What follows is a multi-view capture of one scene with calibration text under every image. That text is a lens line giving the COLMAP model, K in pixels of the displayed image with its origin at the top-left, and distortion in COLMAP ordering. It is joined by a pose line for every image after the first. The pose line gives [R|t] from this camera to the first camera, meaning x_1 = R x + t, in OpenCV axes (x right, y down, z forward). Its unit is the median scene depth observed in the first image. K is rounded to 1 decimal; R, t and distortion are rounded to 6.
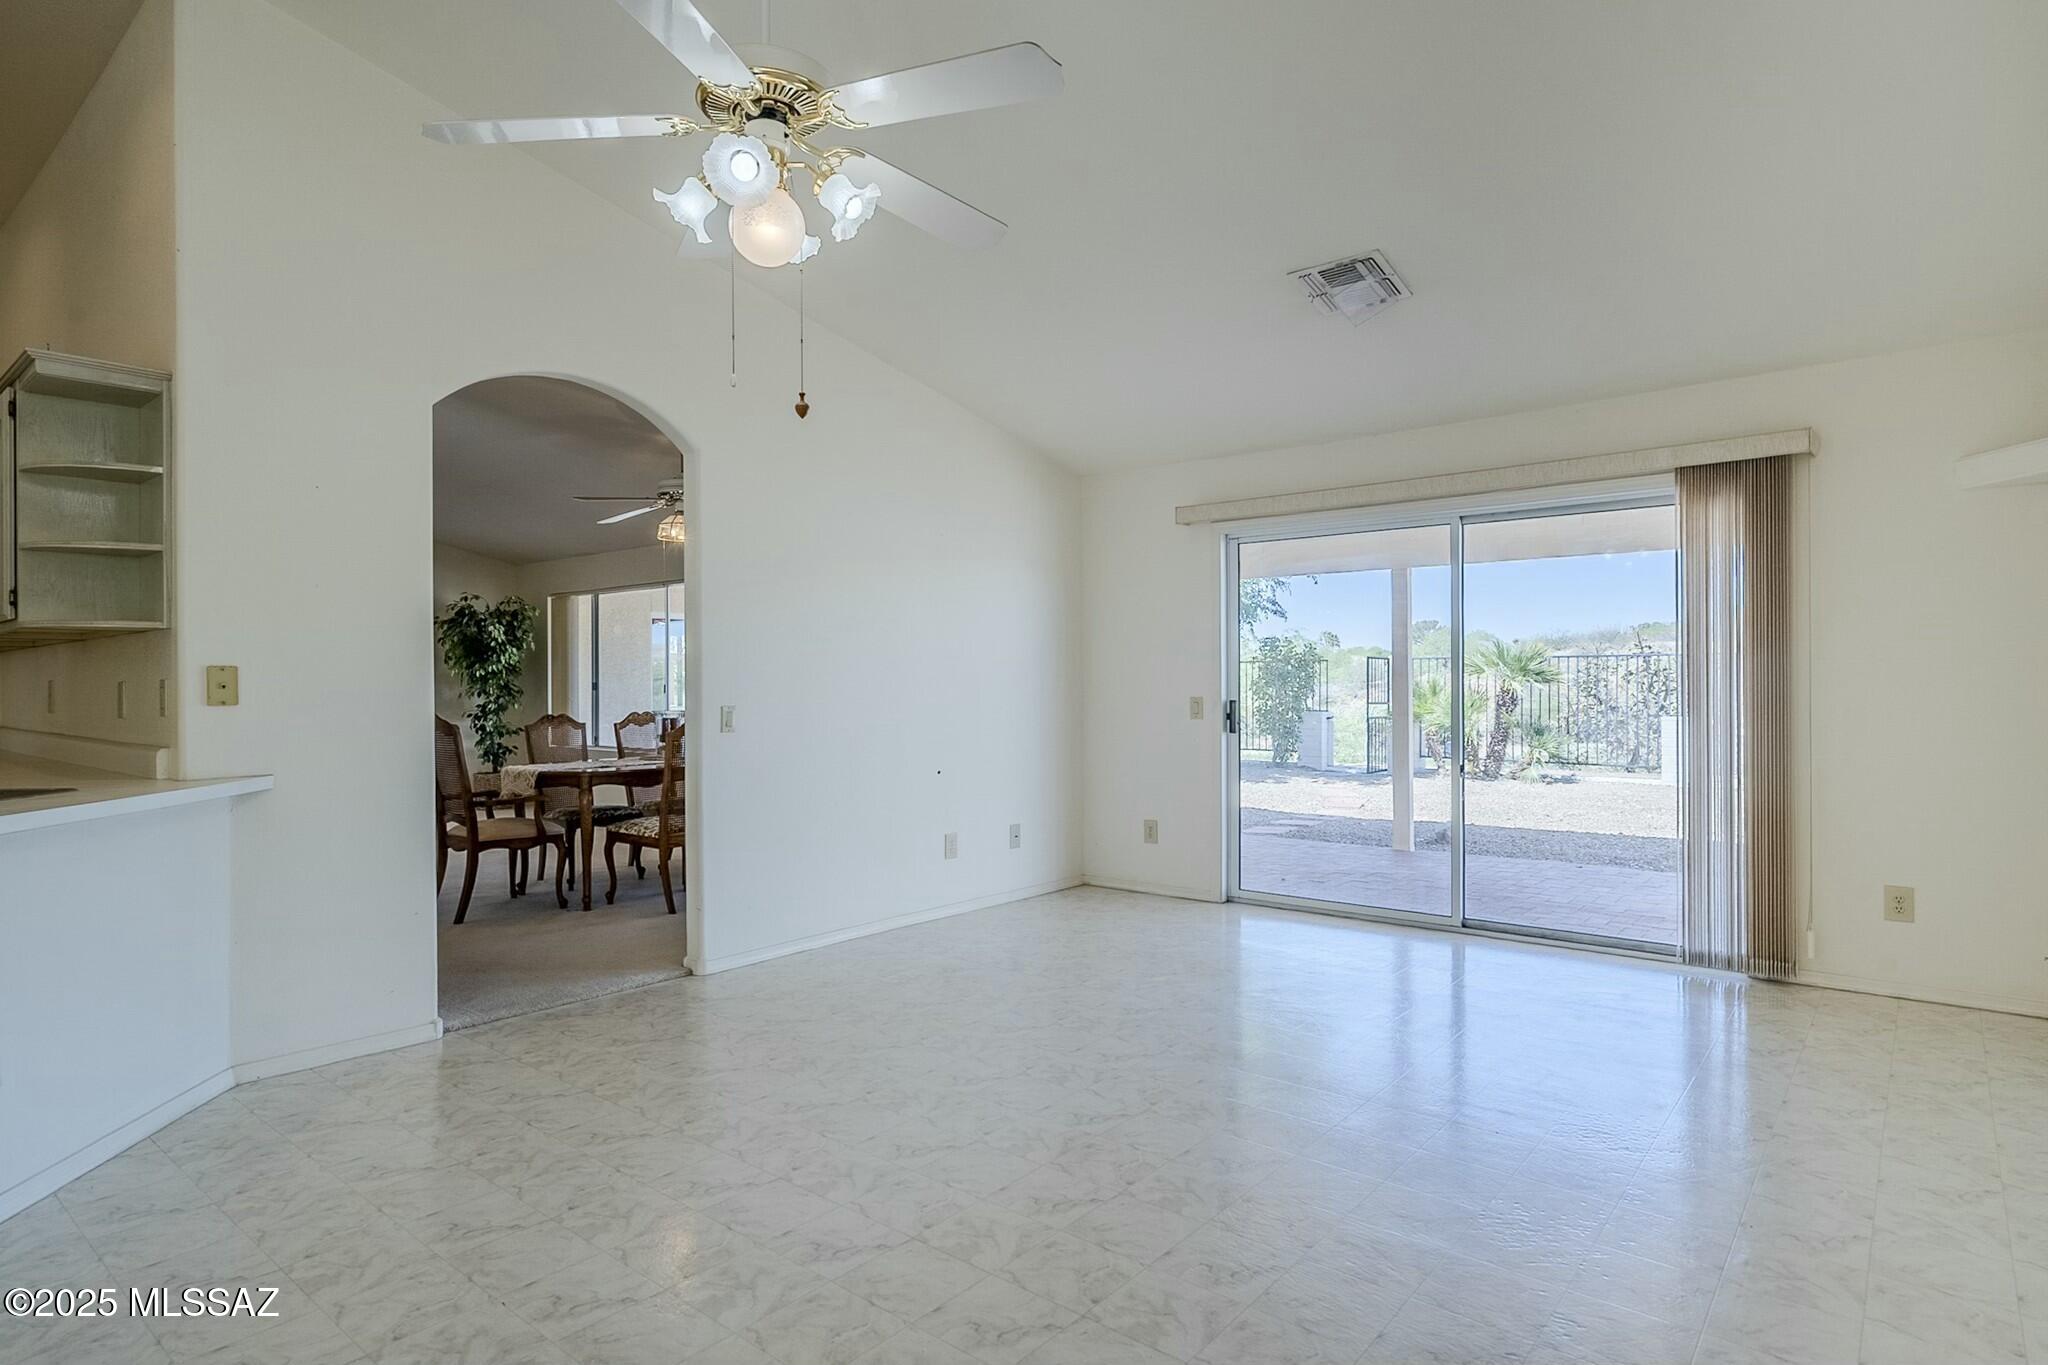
lens RADIAL K [[1112.0, 0, 1007.6], [0, 1112.0, 682.0], [0, 0, 1]] dist [-0.011085, 0.001416]
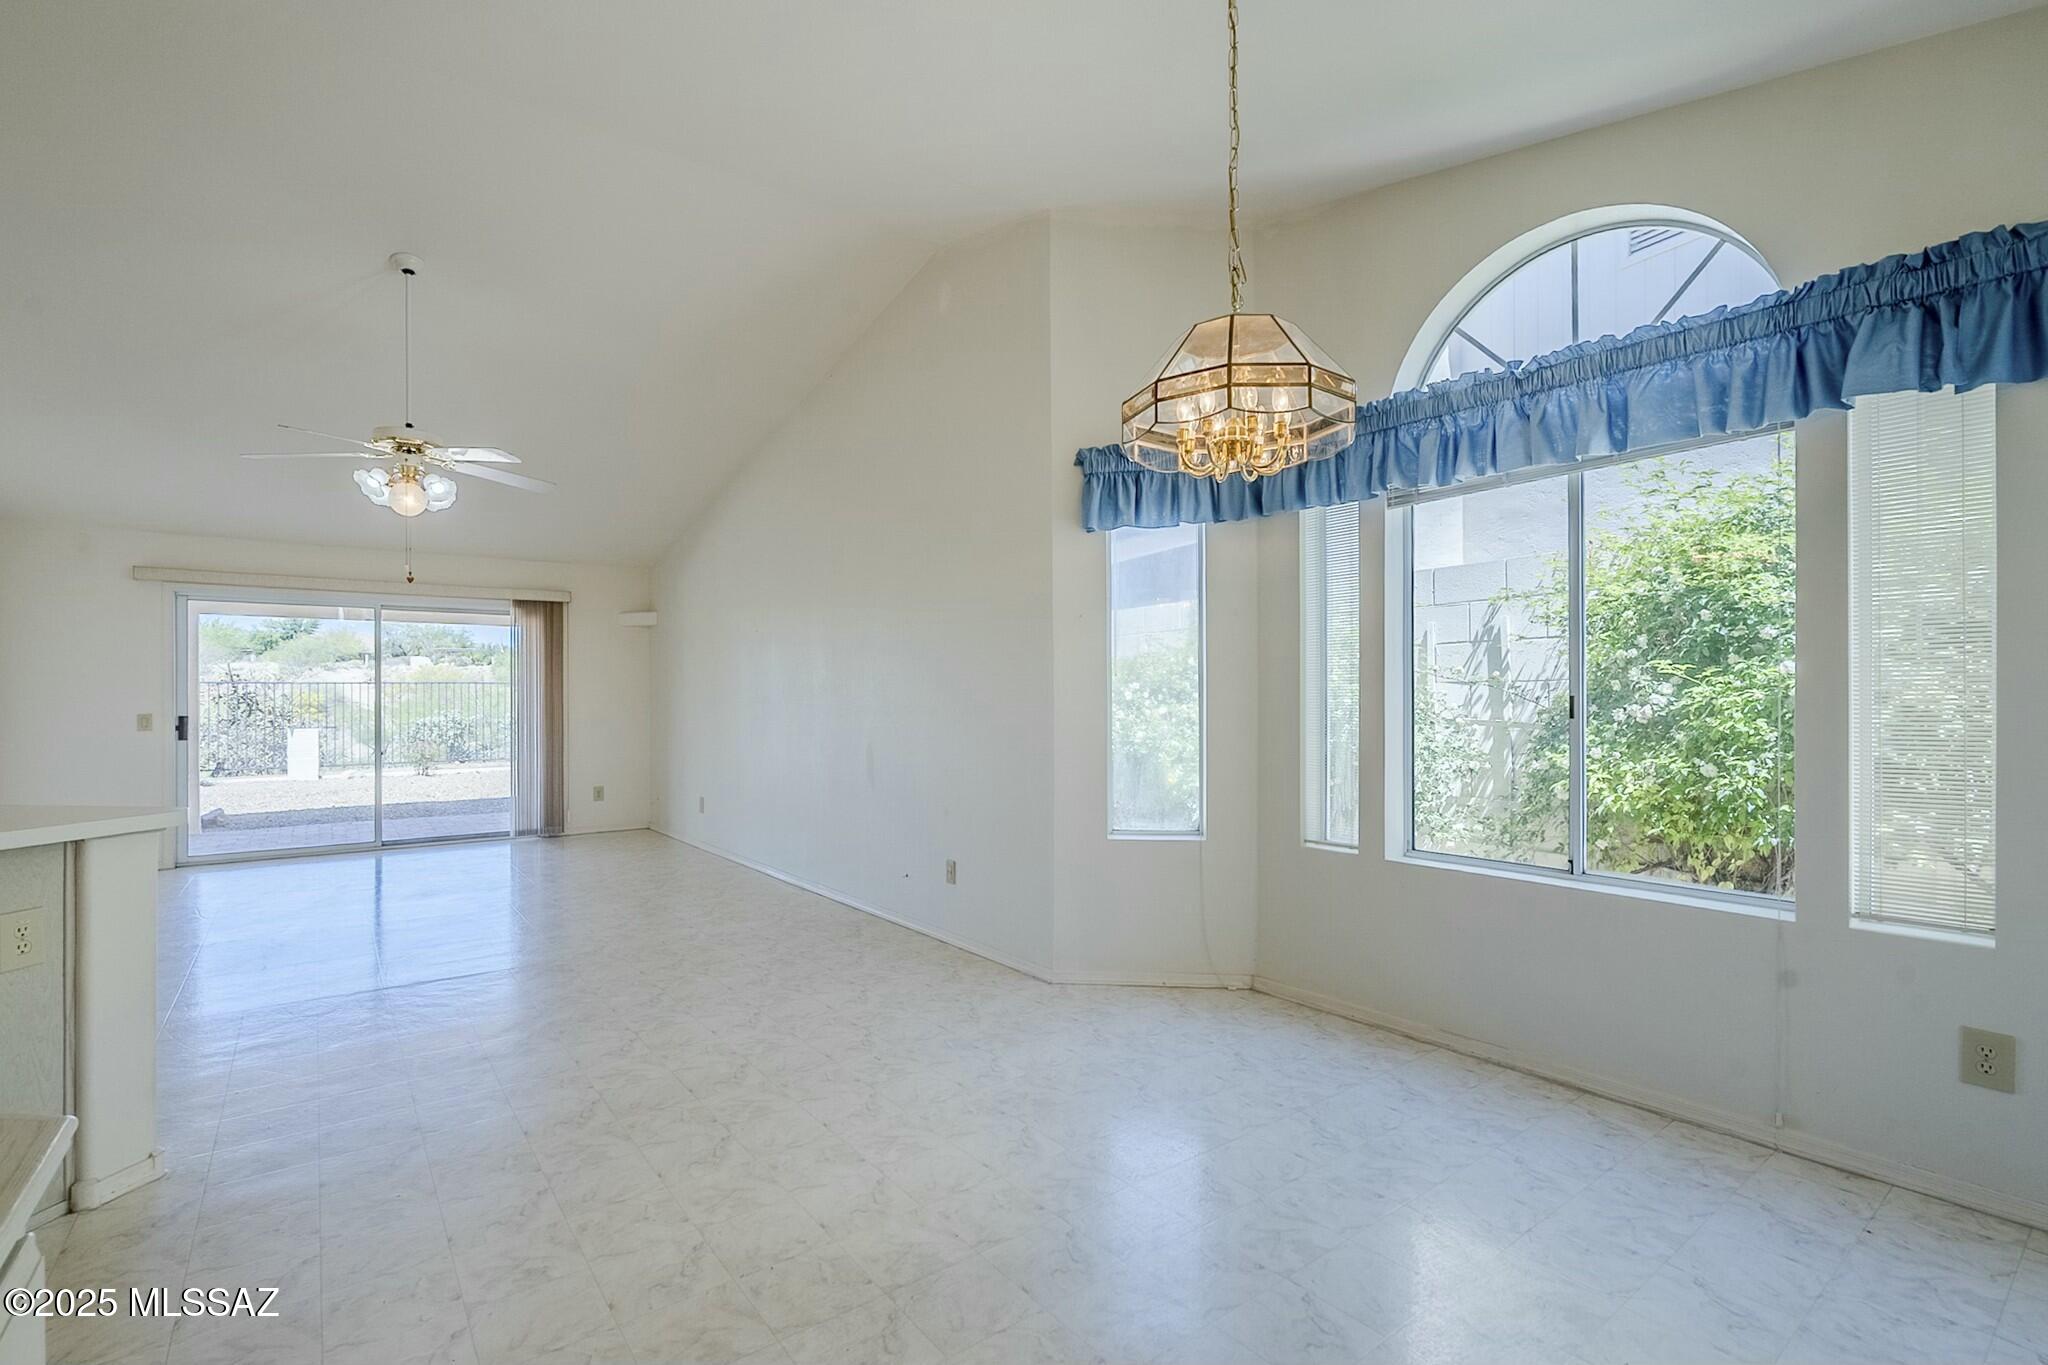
lens RADIAL K [[914.4, 0, 1015.6], [0, 914.4, 696.5], [0, 0, 1]] dist [-0.002828, -0.001034]
pose [[0.222487, 0.007261, 0.974909, -0.754797], [0.000708, 0.999971, -0.007610, 0.002519], [-0.974935, 0.002383, 0.222475, -0.261758]]
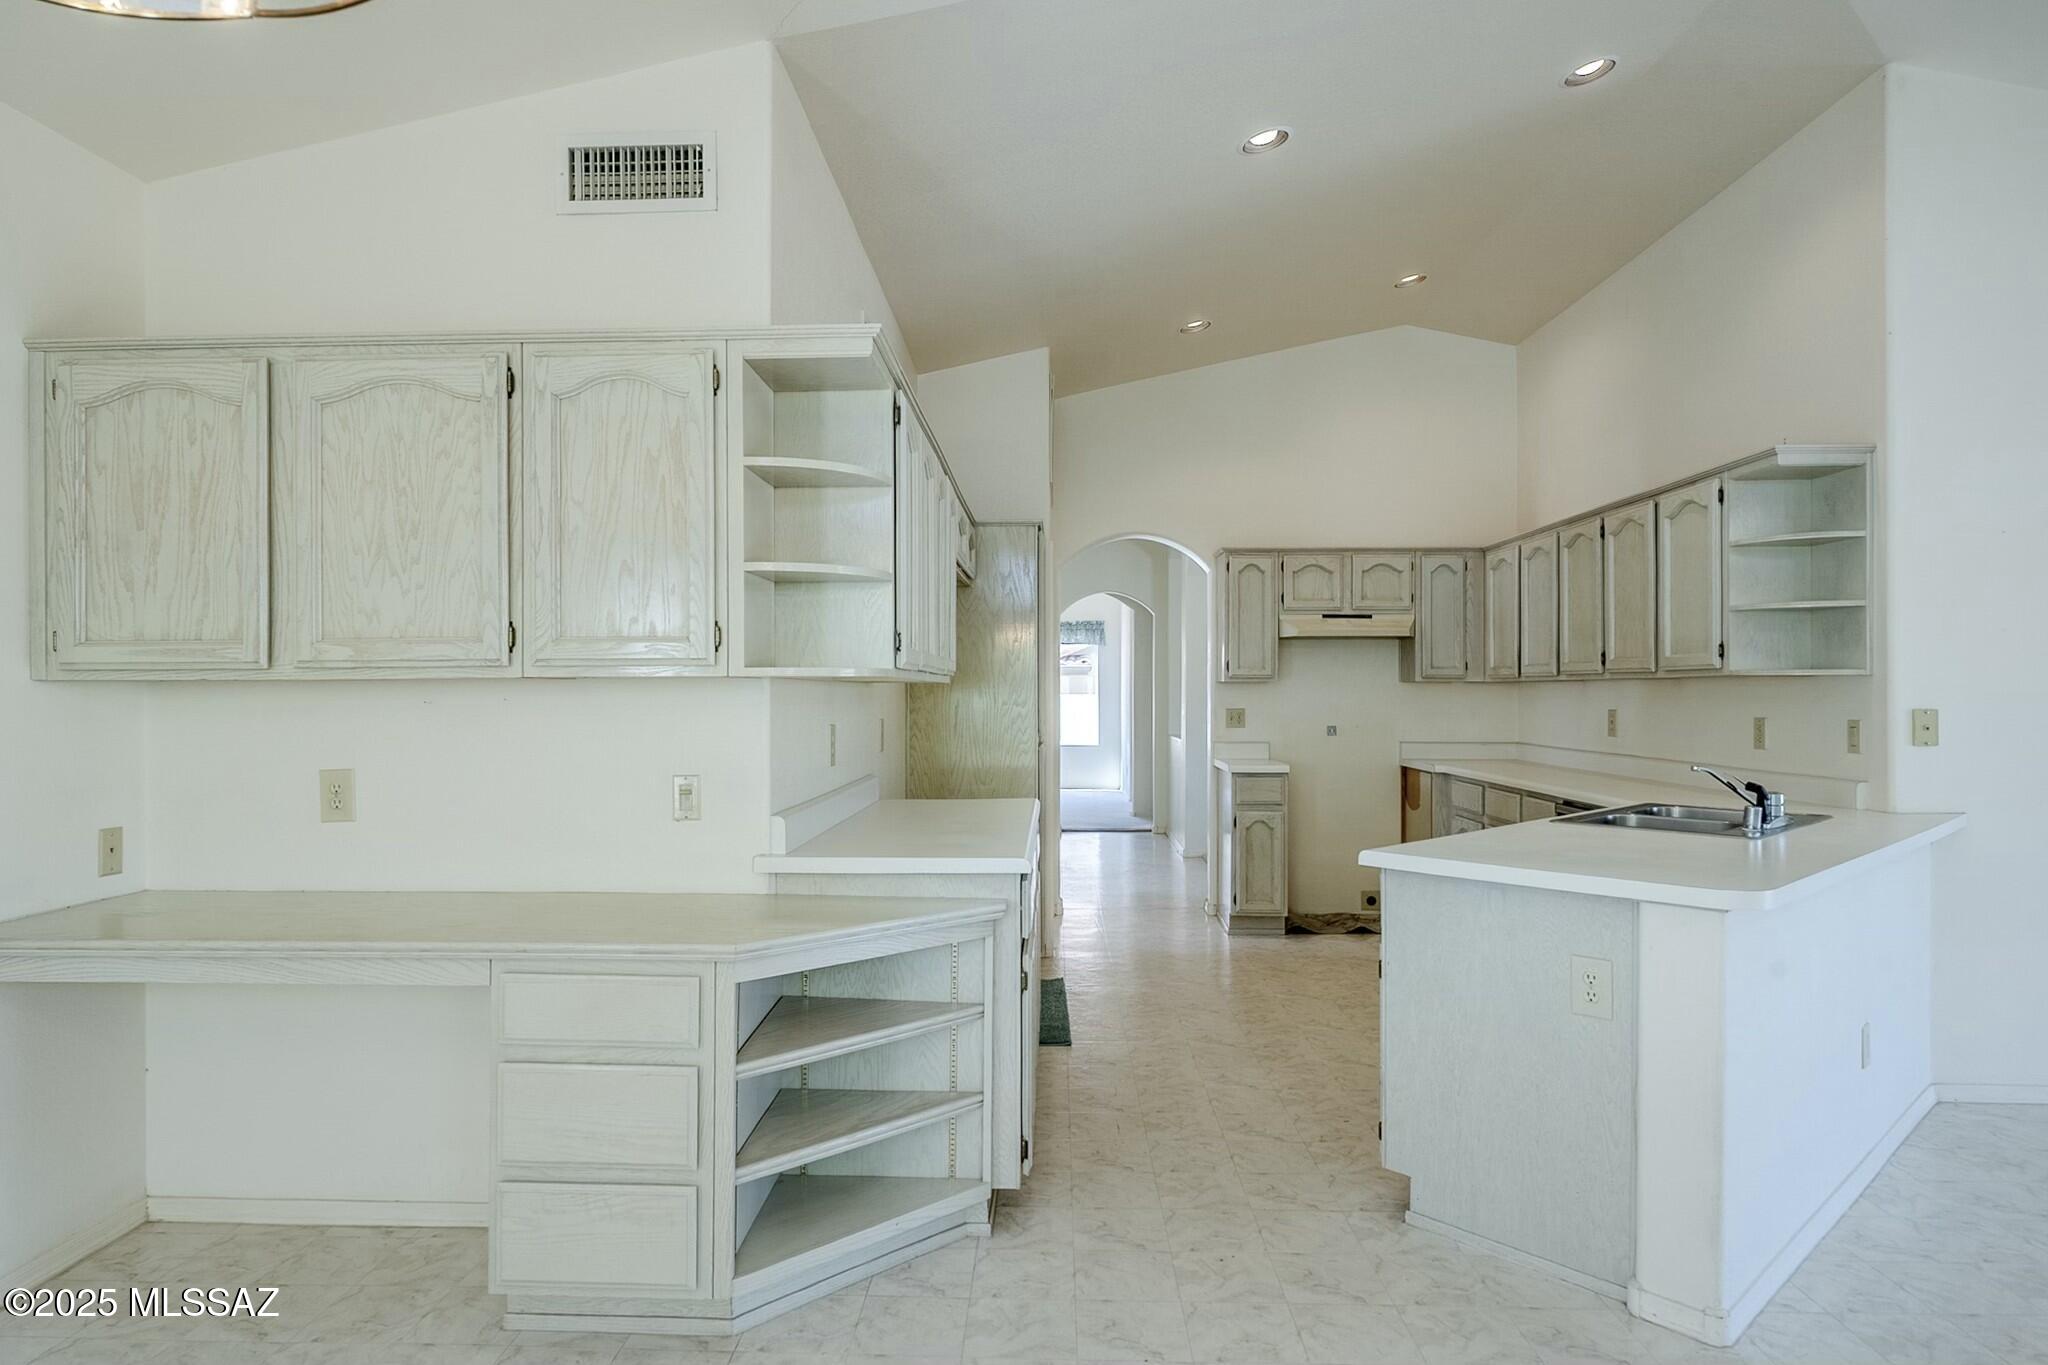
lens RADIAL K [[1162.0, 0, 1021.6], [0, 1162.0, 683.6], [0, 0, 1]] dist [-0.000042, -0.000601]
pose [[0.612831, 0.001404, -0.790213, -0.223178], [-0.002077, 0.999998, 0.000165, -0.023795], [0.790212, 0.001540, 0.612832, -0.244569]]
